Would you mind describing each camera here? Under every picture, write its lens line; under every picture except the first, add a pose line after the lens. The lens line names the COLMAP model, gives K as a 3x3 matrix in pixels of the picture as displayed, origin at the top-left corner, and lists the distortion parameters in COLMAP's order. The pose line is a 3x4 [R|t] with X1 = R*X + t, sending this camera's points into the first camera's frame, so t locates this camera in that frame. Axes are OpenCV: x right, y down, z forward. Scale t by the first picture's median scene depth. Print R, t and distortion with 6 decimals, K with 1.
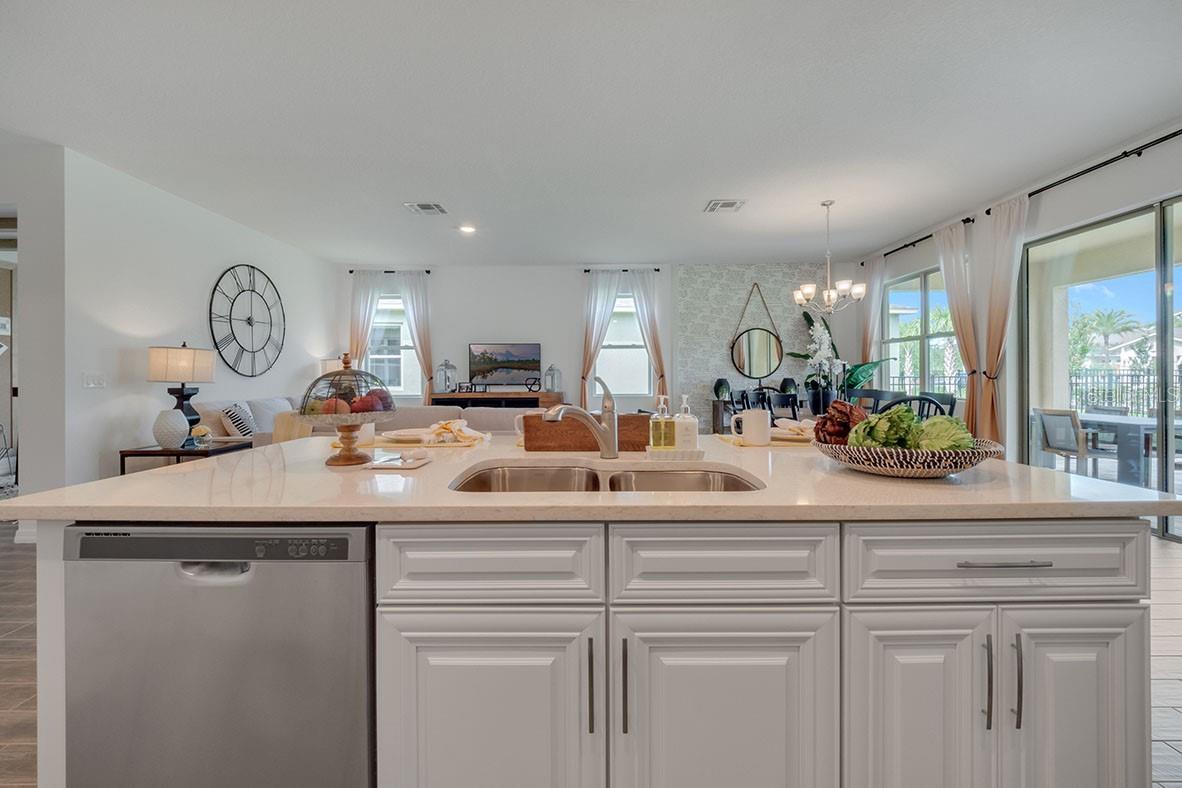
lens RADIAL K [[589.8, 0, 631.4], [0, 589.8, 398.6], [0, 0, 1]] dist [0.002175, 0.000099]
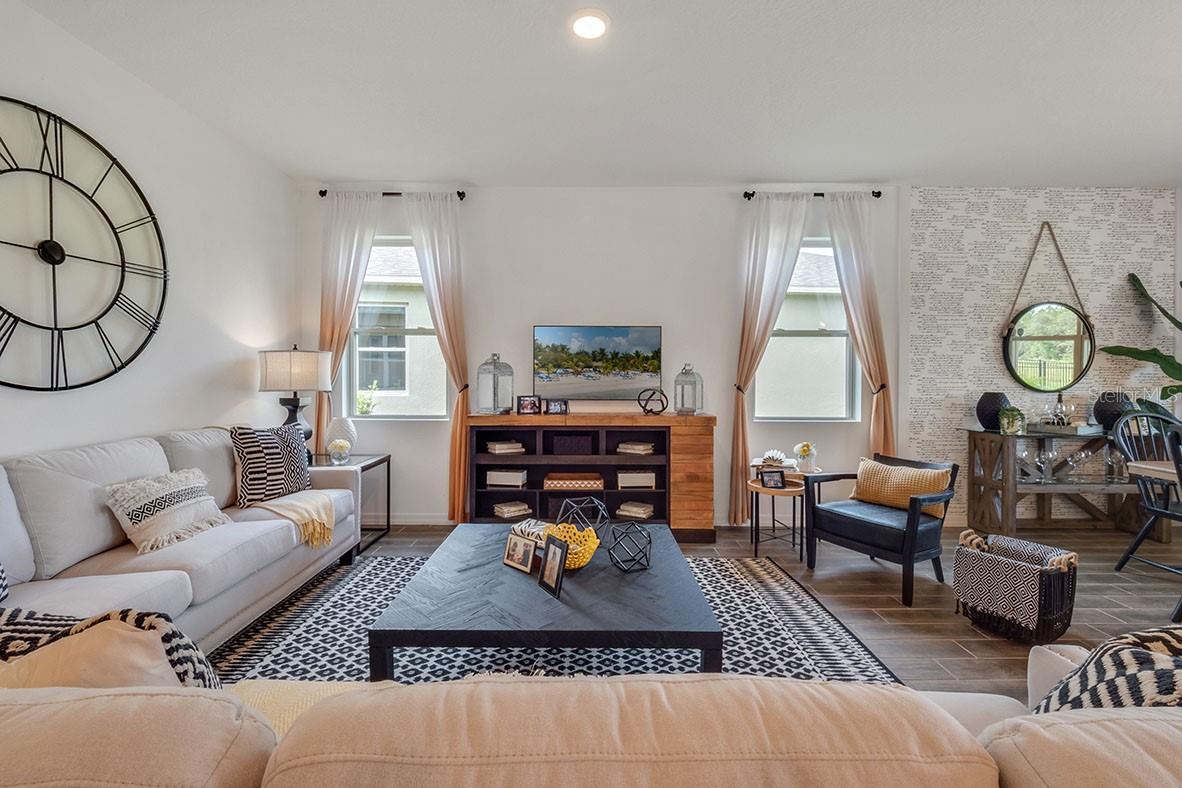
lens RADIAL K [[506.5, 0, 589.7], [0, 506.5, 386.7], [0, 0, 1]] dist [0.002225, 0.000171]
pose [[0.999950, 0.009156, -0.004036, -0.221288], [-0.009187, 0.999929, -0.007573, -0.032324], [0.003967, 0.007610, 0.999963, 0.527296]]
